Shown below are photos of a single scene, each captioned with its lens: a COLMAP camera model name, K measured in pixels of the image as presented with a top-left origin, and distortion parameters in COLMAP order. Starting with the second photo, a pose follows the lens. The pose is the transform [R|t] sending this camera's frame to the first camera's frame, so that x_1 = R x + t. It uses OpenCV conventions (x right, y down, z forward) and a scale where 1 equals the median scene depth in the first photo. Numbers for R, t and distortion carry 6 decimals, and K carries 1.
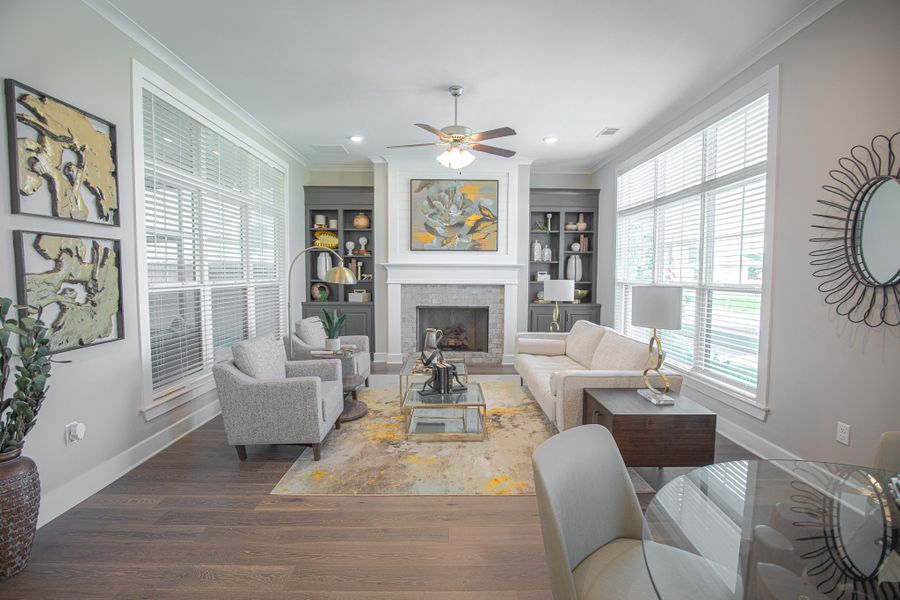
lens RADIAL K [[414.4, 0, 454.0], [0, 414.4, 298.8], [0, 0, 1]] dist [-0.030956, 0.005180]
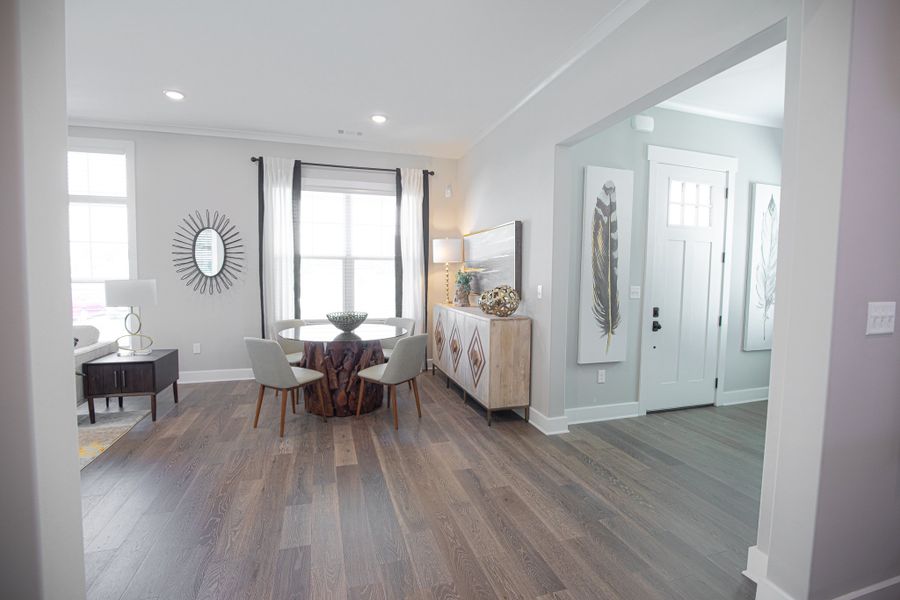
lens RADIAL K [[414.4, 0, 454.0], [0, 414.4, 300.2], [0, 0, 1]] dist [-0.030956, 0.005180]
pose [[-0.294055, -0.064737, 0.953594, -0.564376], [0.046947, 0.995521, 0.082060, -0.008593], [-0.954635, 0.068899, -0.289699, 0.138399]]
